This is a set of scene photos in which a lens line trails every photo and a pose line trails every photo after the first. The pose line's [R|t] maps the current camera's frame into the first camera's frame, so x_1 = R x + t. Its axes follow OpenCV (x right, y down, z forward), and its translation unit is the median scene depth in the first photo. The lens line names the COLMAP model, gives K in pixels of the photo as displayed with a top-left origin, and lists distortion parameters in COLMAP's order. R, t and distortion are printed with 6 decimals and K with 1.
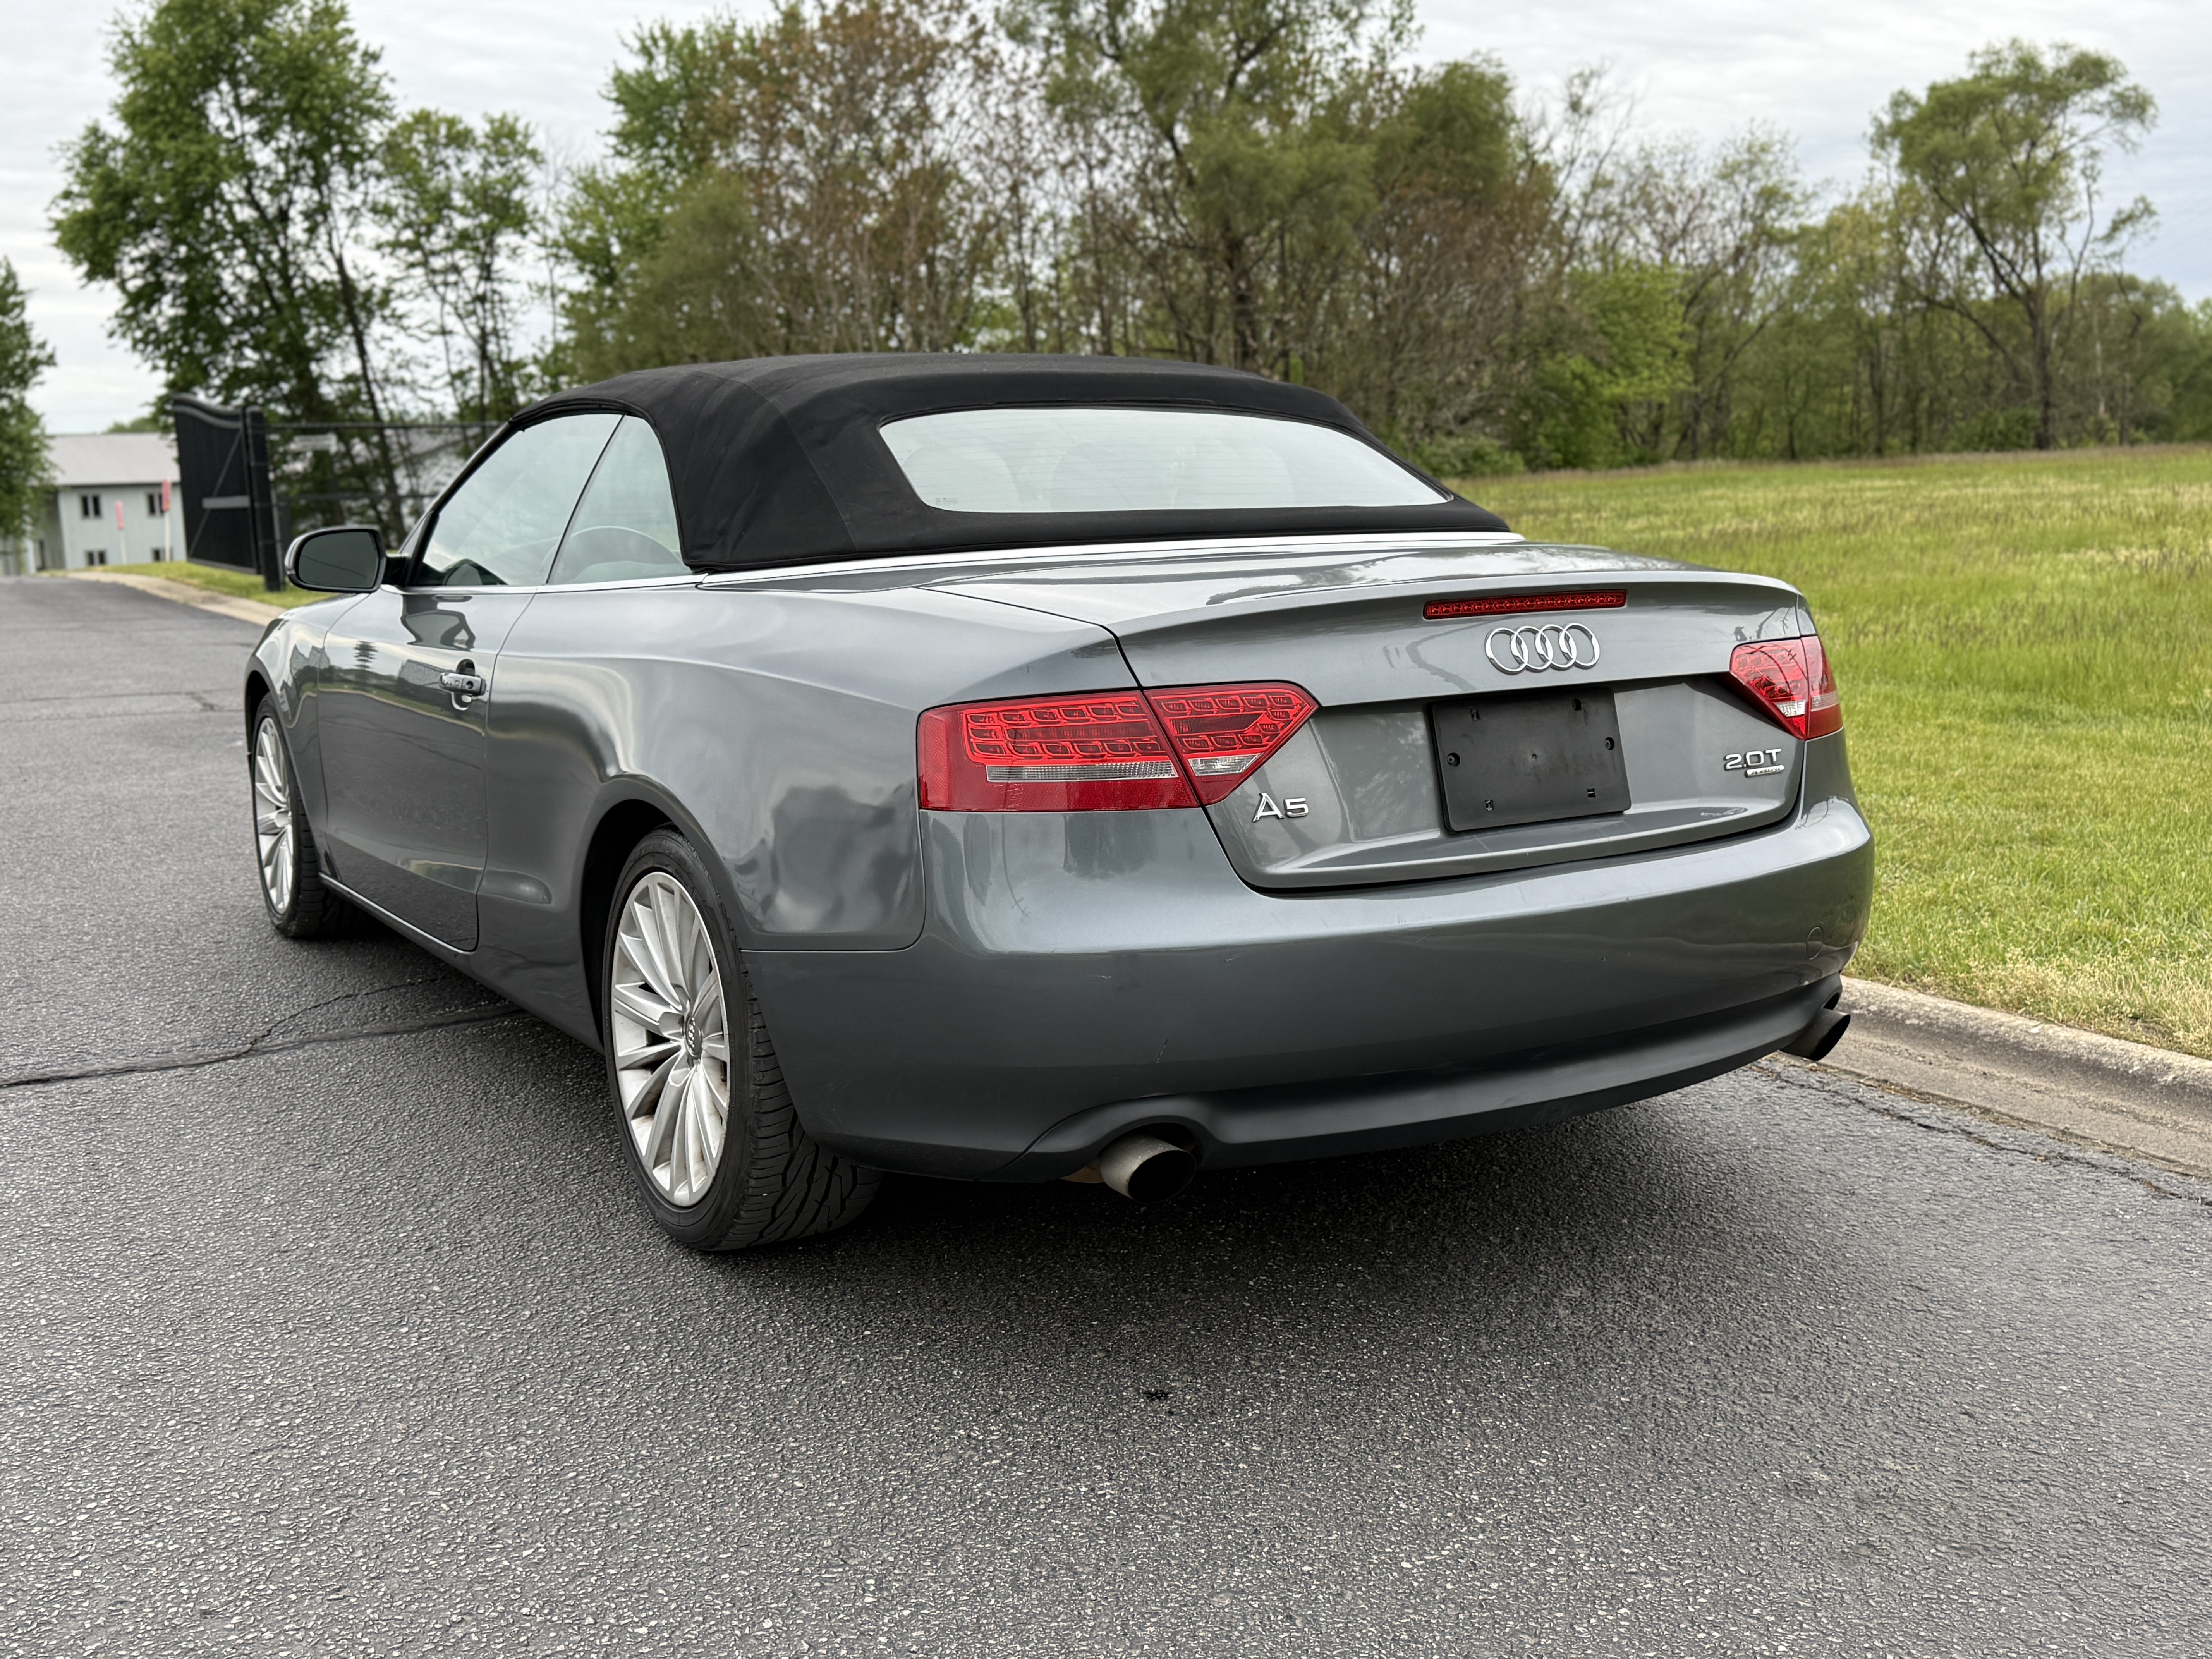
lens RADIAL K [[2217.3, 0, 1103.5], [0, 2217.3, 815.9], [0, 0, 1]] dist [0.116227, -0.229810]
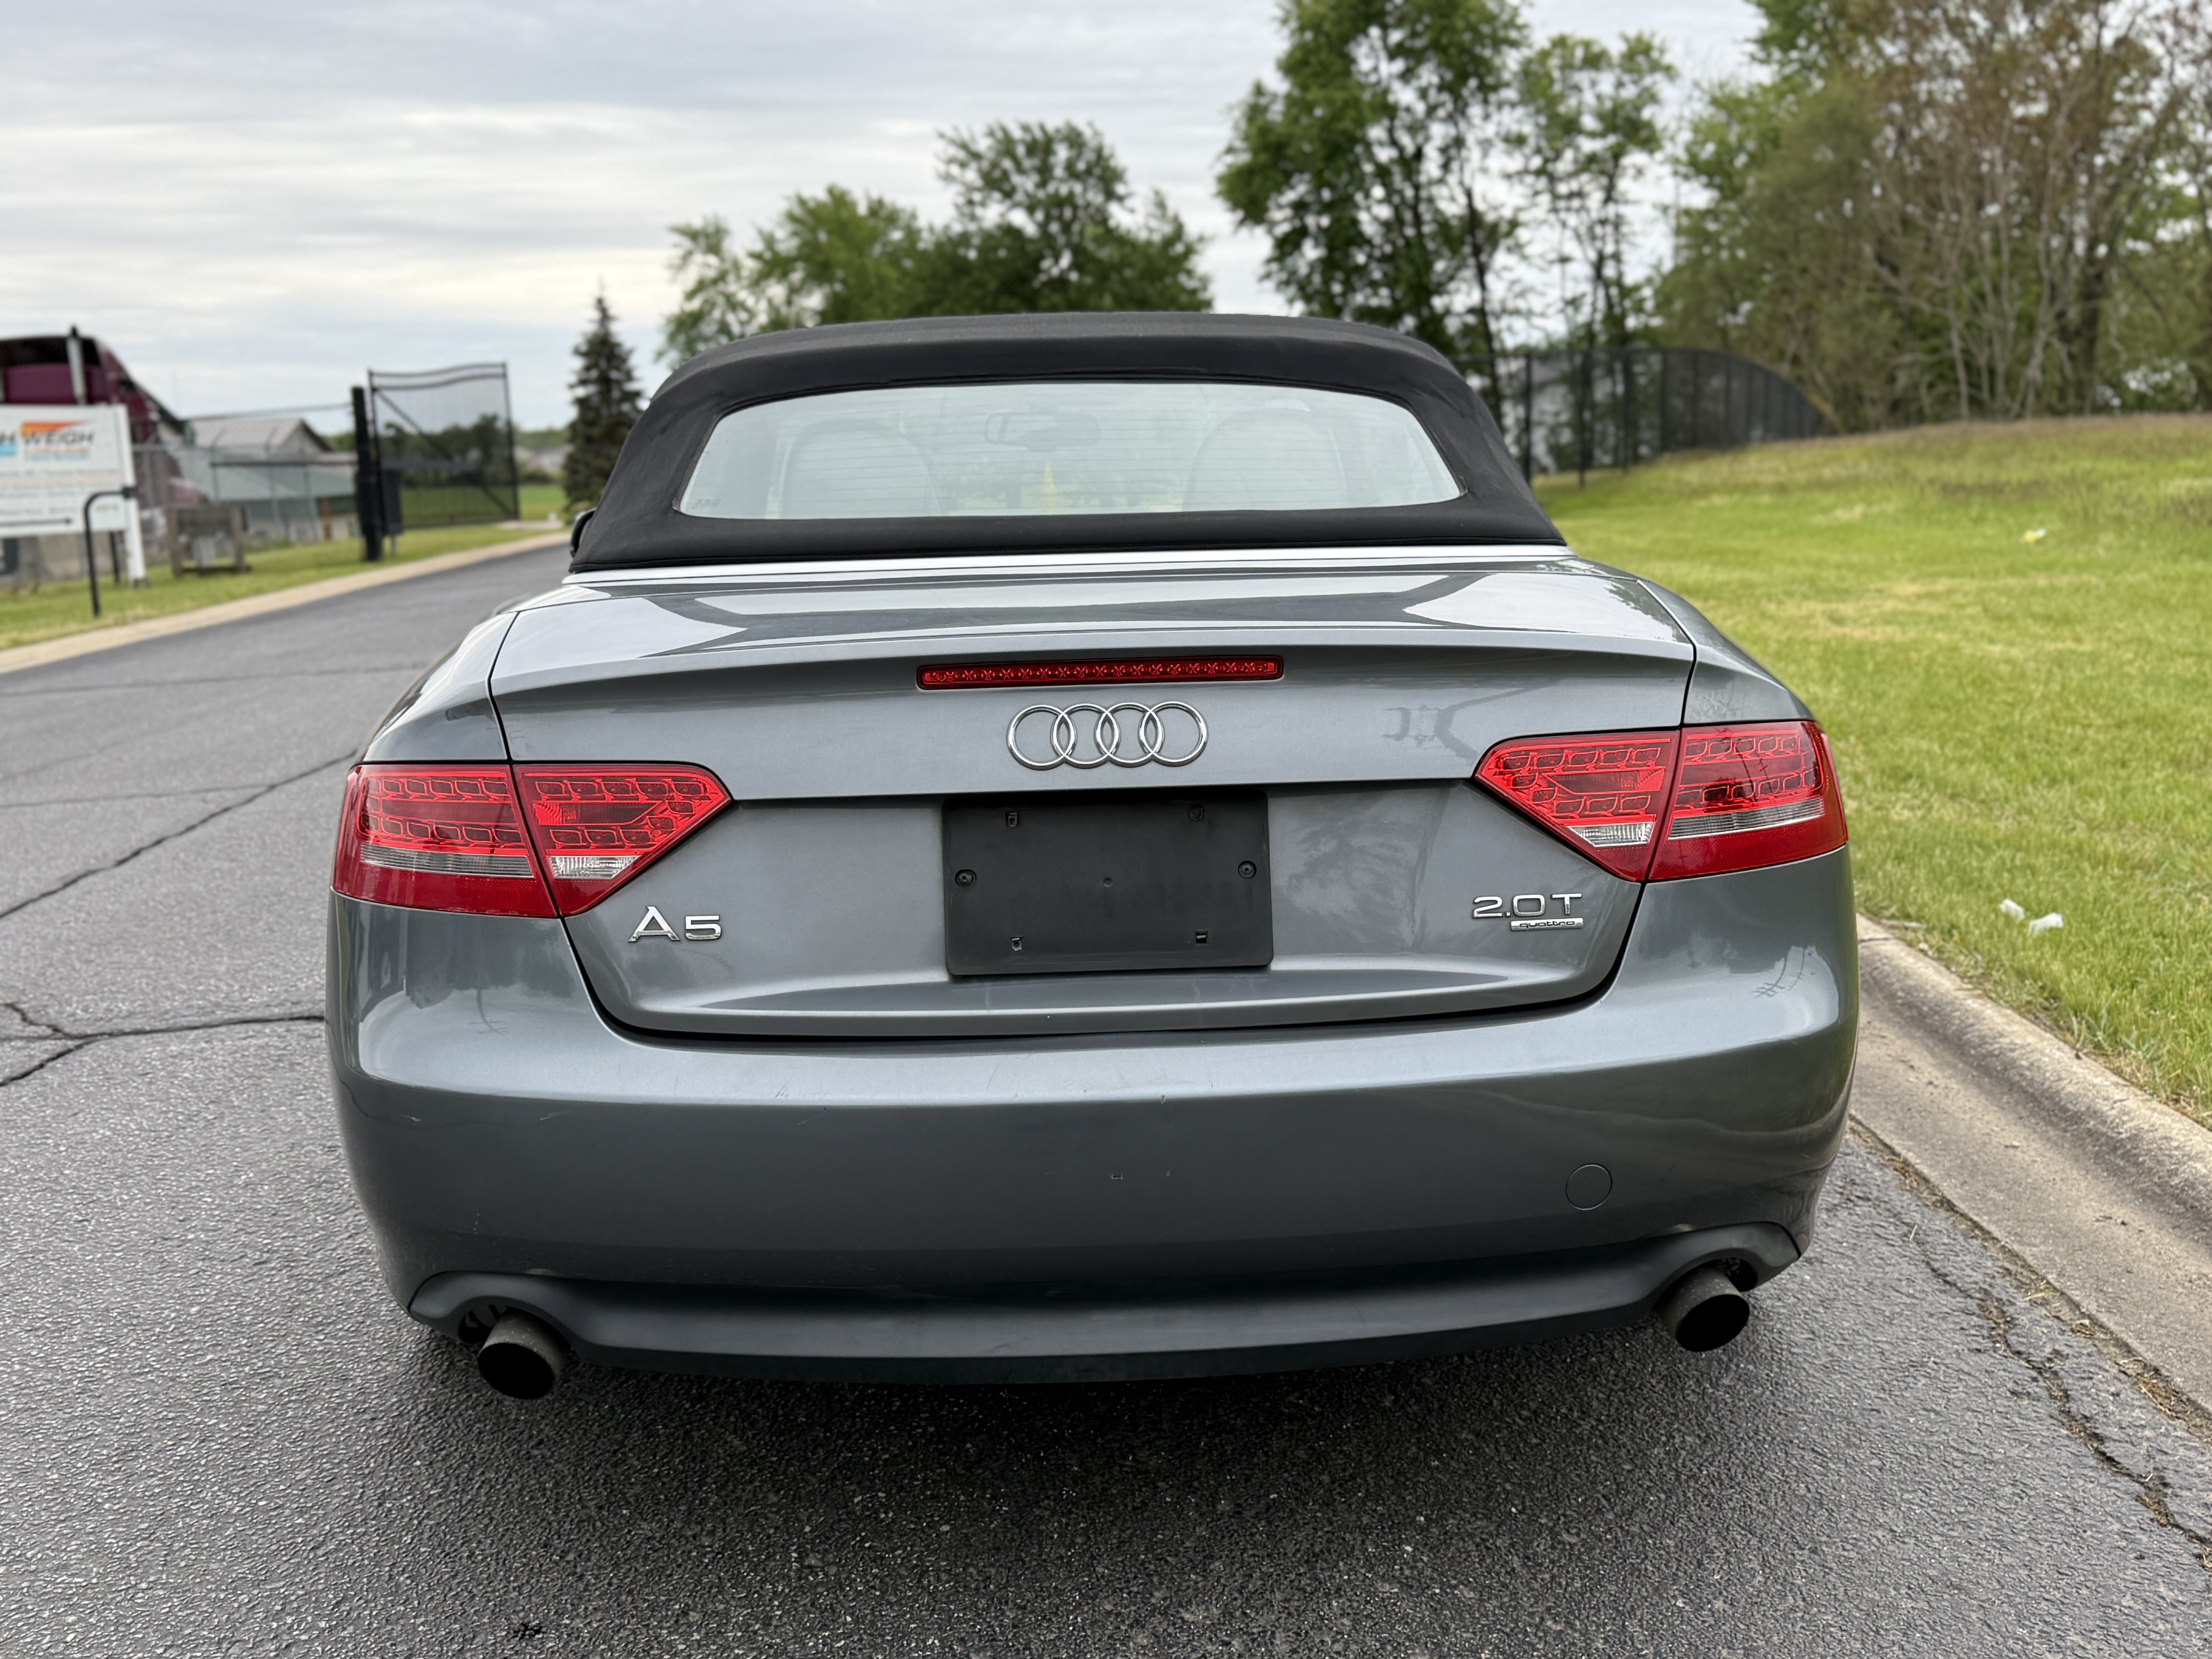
lens RADIAL K [[2212.5, 0, 1088.2], [0, 2212.5, 819.4], [0, 0, 1]] dist [0.129188, -0.268488]
pose [[0.868573, 0.079578, -0.489130, 0.445111], [-0.061961, 0.996716, 0.052132, -0.069102], [0.491672, -0.014974, 0.870652, 0.304331]]
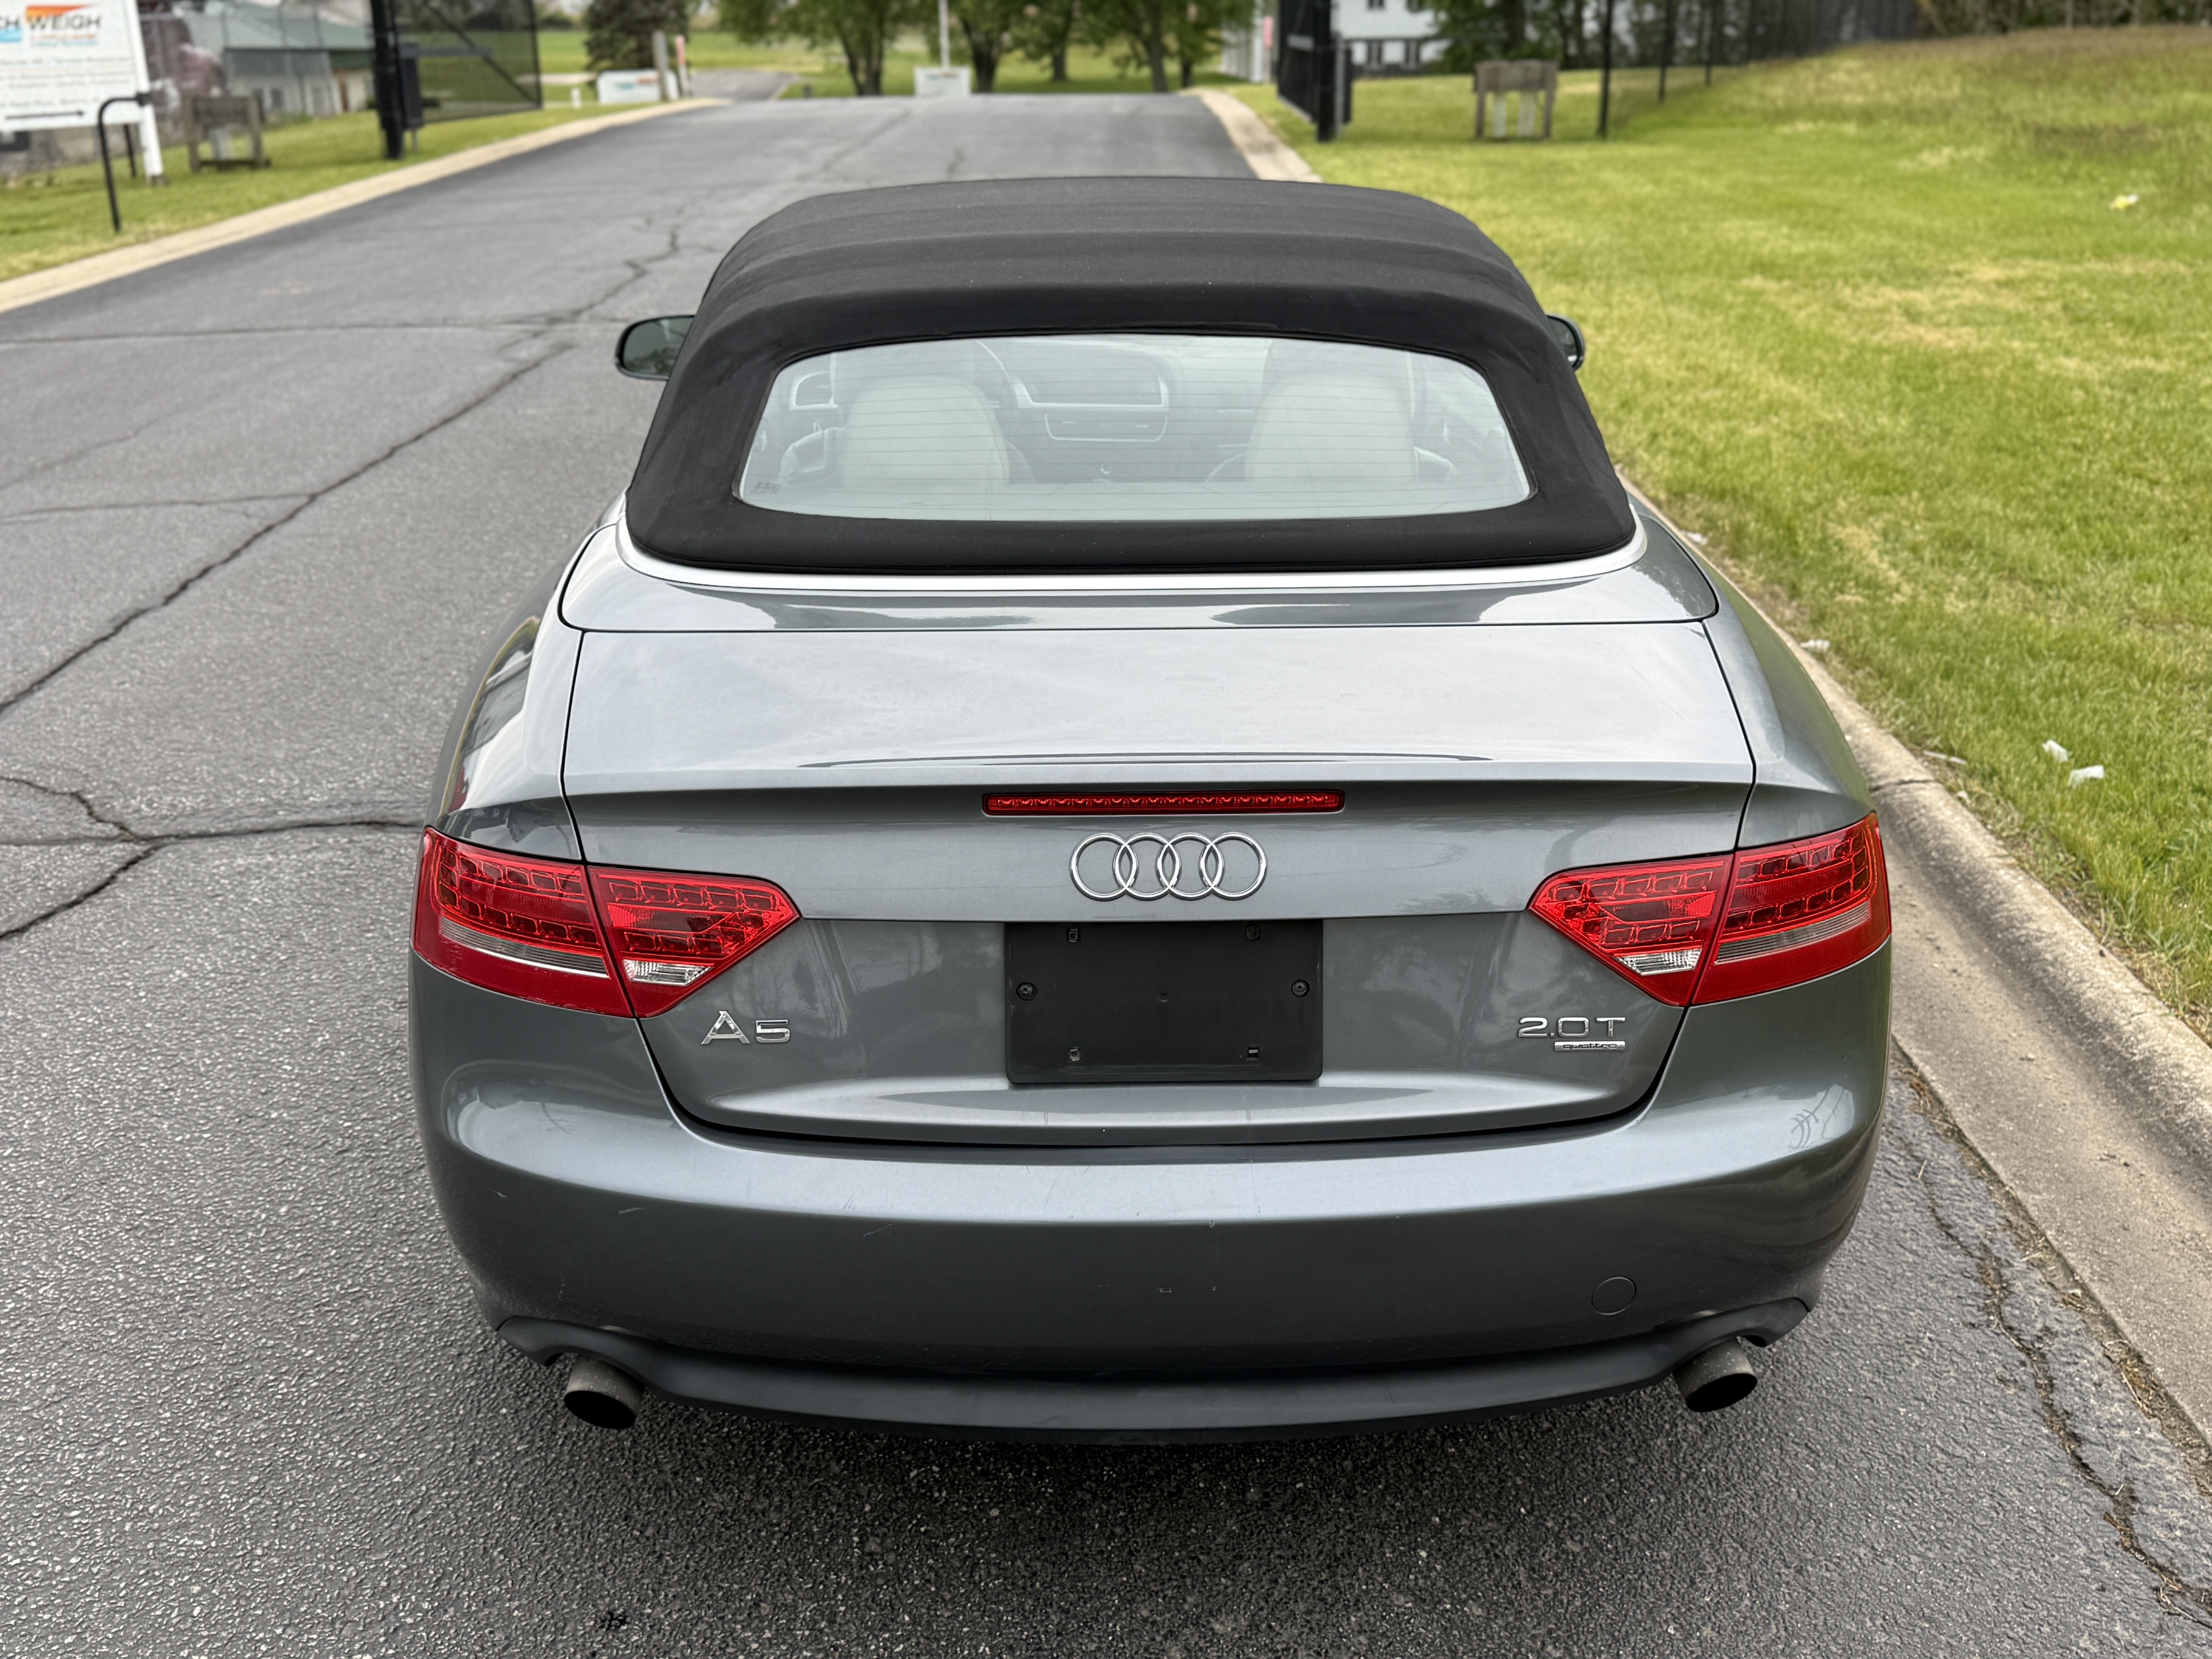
lens RADIAL K [[2215.0, 0, 1097.7], [0, 2215.0, 823.7], [0, 0, 1]] dist [0.137678, -0.292773]
pose [[0.859828, 0.193390, -0.472542, 0.424922], [-0.085375, 0.966919, 0.240370, -0.214623], [0.503395, -0.166334, 0.847895, 0.302626]]
